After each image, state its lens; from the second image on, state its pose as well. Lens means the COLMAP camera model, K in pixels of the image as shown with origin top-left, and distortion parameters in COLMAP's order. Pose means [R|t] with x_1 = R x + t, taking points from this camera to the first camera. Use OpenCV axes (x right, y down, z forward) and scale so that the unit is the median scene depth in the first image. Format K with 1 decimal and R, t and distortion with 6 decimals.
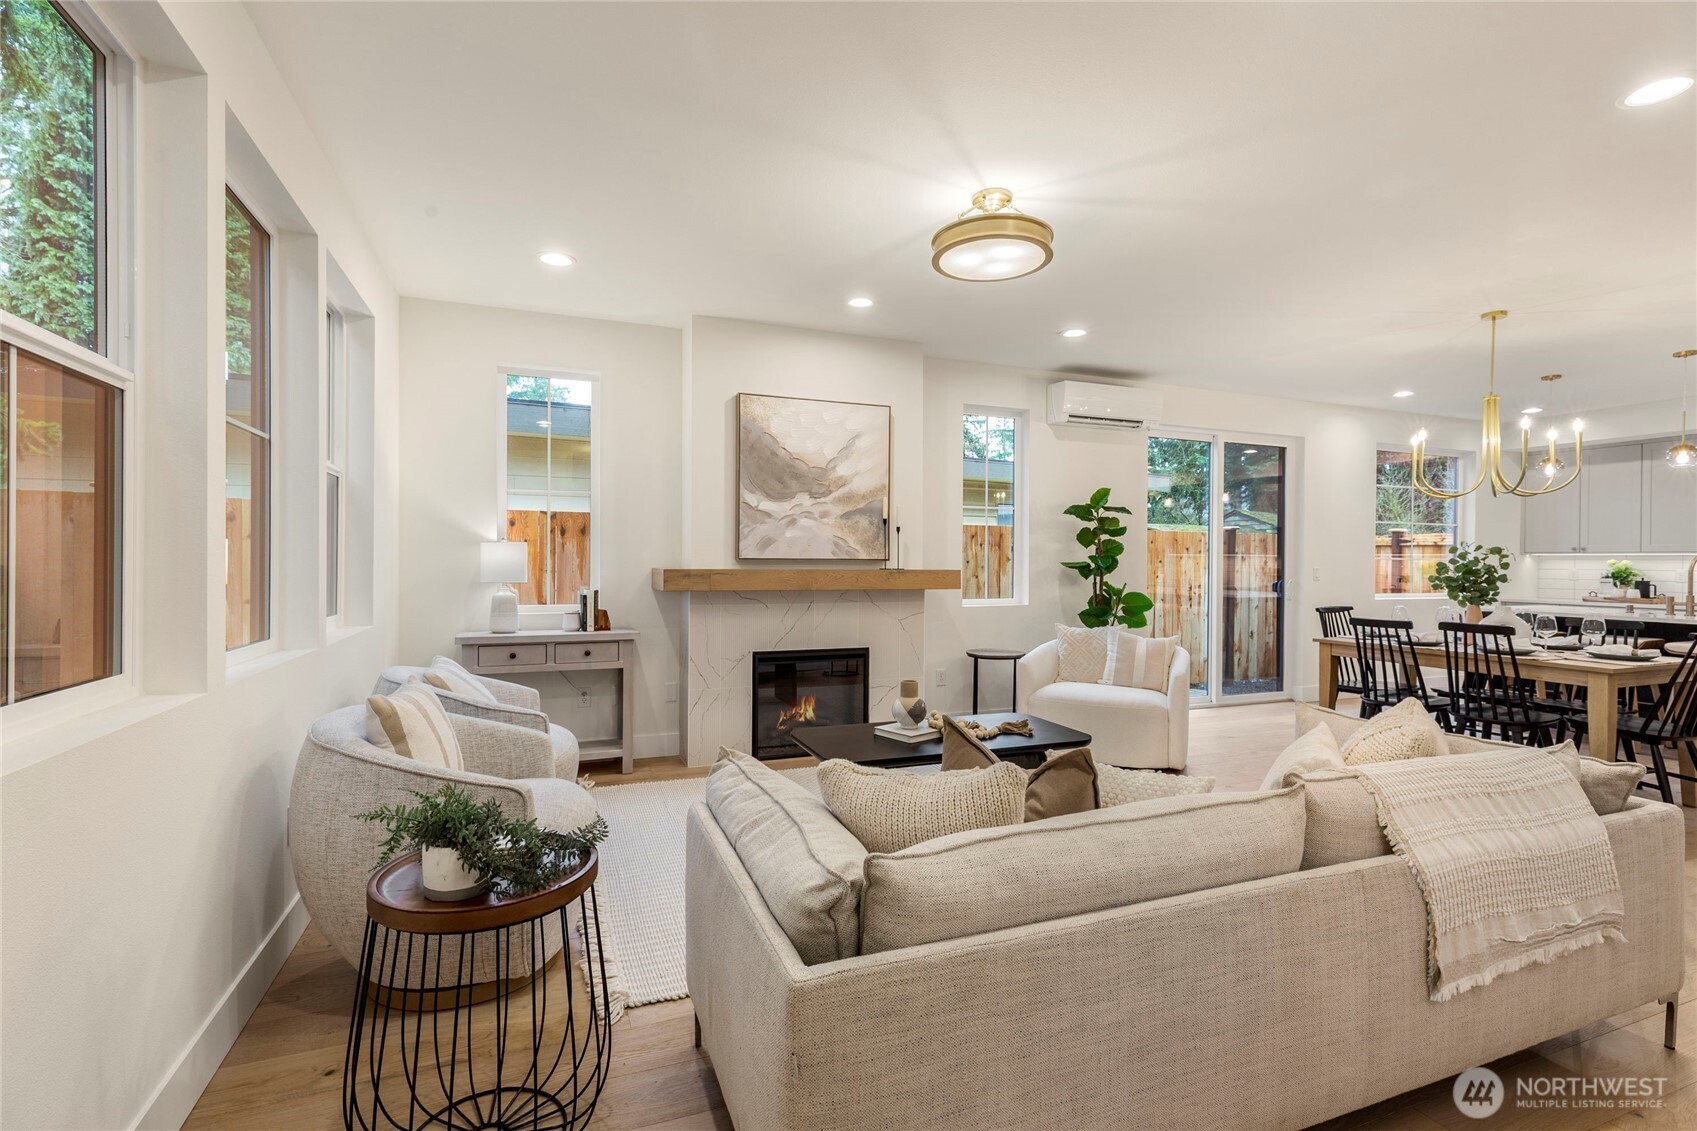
lens RADIAL K [[784.2, 0, 855.1], [0, 784.2, 556.9], [0, 0, 1]] dist [0.014026, 0.000152]
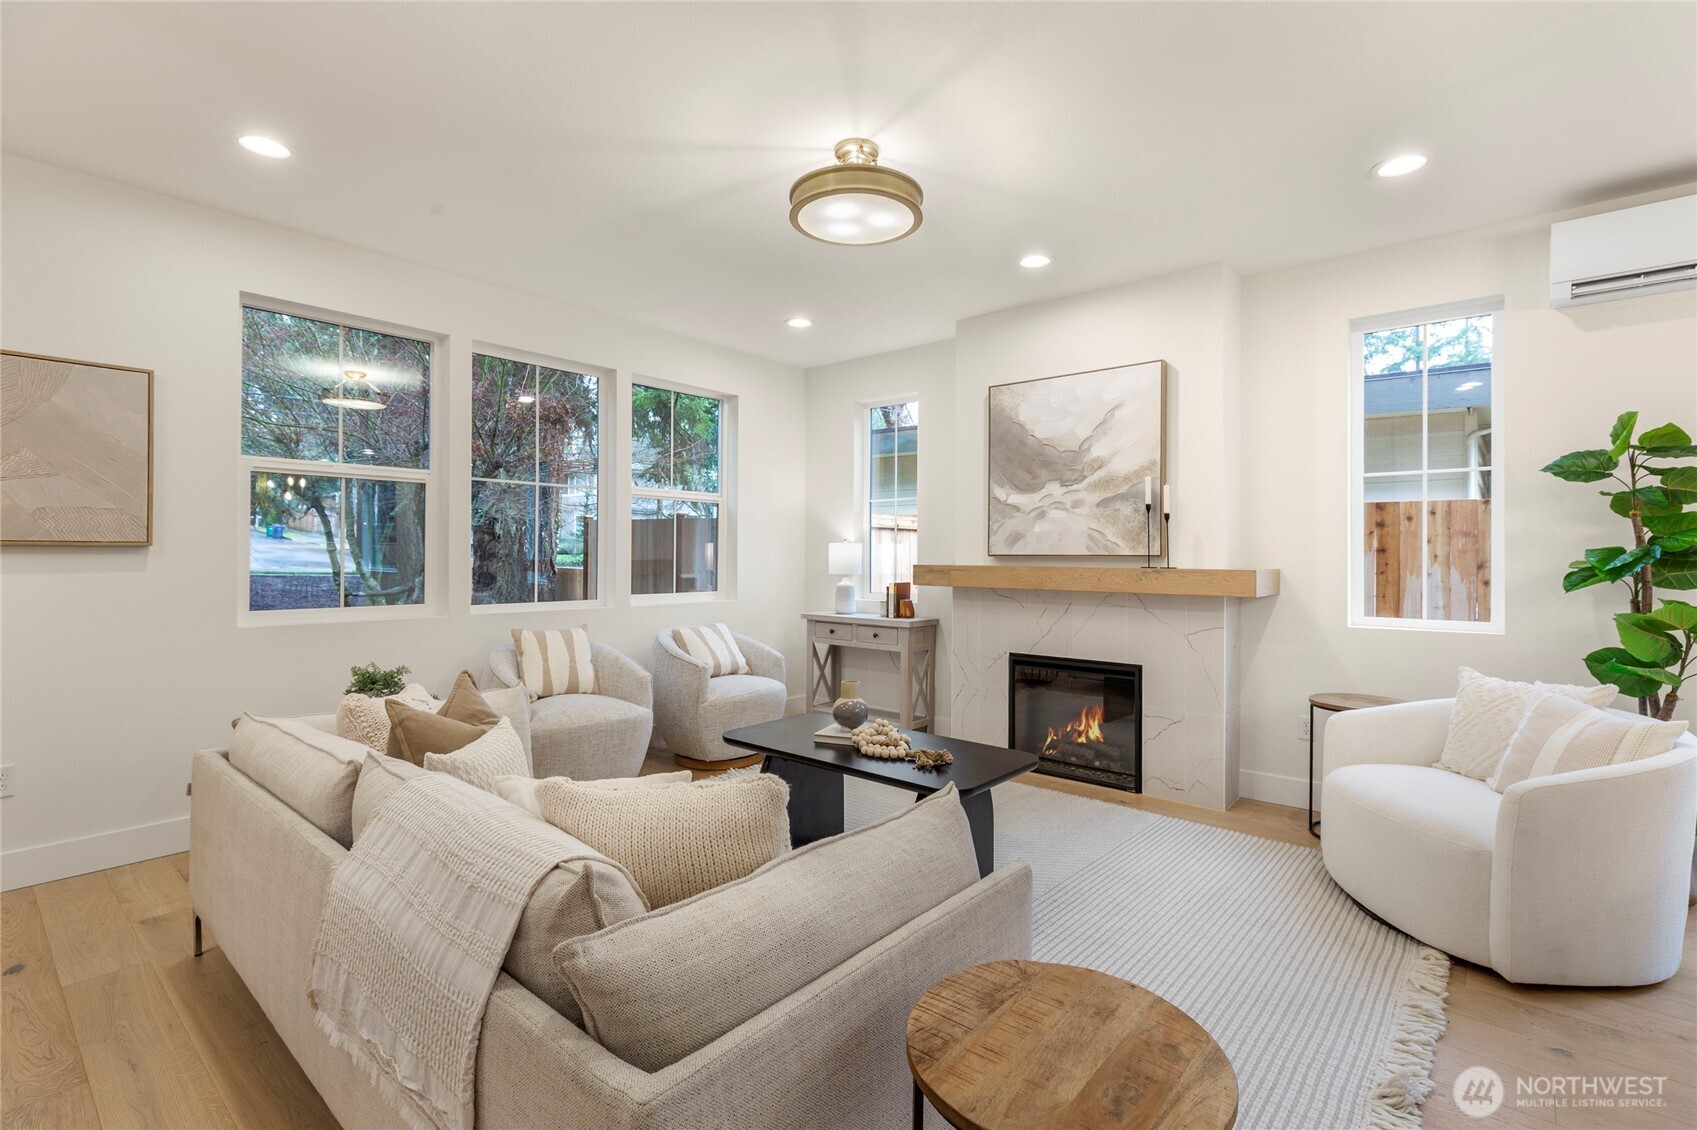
lens RADIAL K [[784.2, 0, 866.9], [0, 784.2, 529.6], [0, 0, 1]] dist [0.014026, 0.000152]
pose [[0.460367, -0.030371, -0.887209, 0.626292], [0.004879, 0.999486, -0.031683, 0.000674], [0.887715, 0.010257, 0.460279, 0.394952]]
